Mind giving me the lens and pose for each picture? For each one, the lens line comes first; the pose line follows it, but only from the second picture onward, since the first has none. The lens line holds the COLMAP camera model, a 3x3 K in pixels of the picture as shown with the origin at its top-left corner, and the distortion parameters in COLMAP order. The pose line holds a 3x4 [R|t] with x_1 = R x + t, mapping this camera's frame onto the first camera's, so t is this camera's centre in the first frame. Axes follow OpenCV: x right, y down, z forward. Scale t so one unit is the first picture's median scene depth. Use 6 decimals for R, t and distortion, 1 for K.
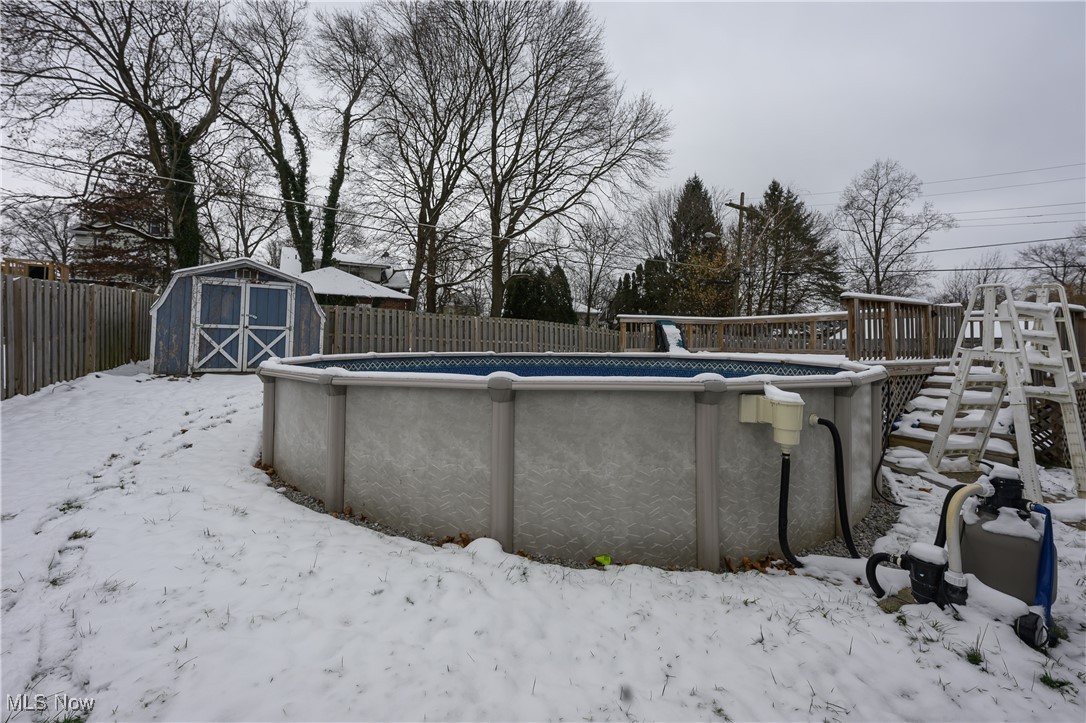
lens RADIAL K [[428.0, 0, 536.8], [0, 428.0, 359.0], [0, 0, 1]] dist [-0.002545, 0.000710]
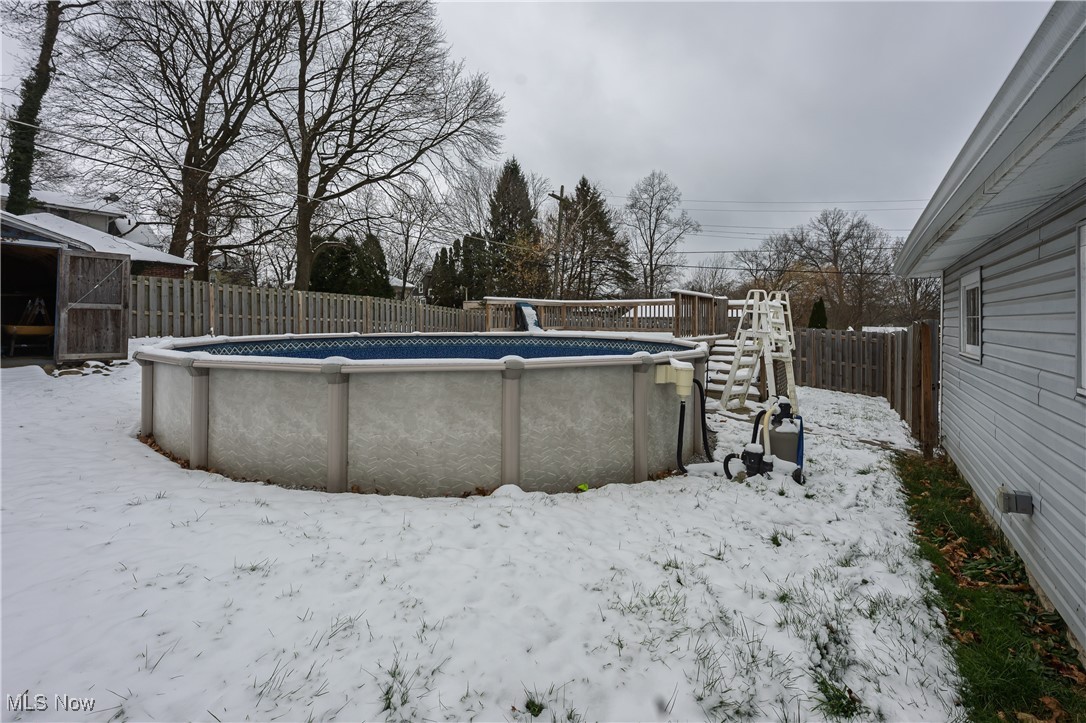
lens RADIAL K [[428.0, 0, 551.6], [0, 428.0, 361.3], [0, 0, 1]] dist [-0.002545, 0.000710]
pose [[0.900816, -0.040804, 0.432280, -0.124047], [0.014504, 0.997847, 0.063964, -0.007756], [-0.433959, -0.051350, 0.899468, -0.046128]]
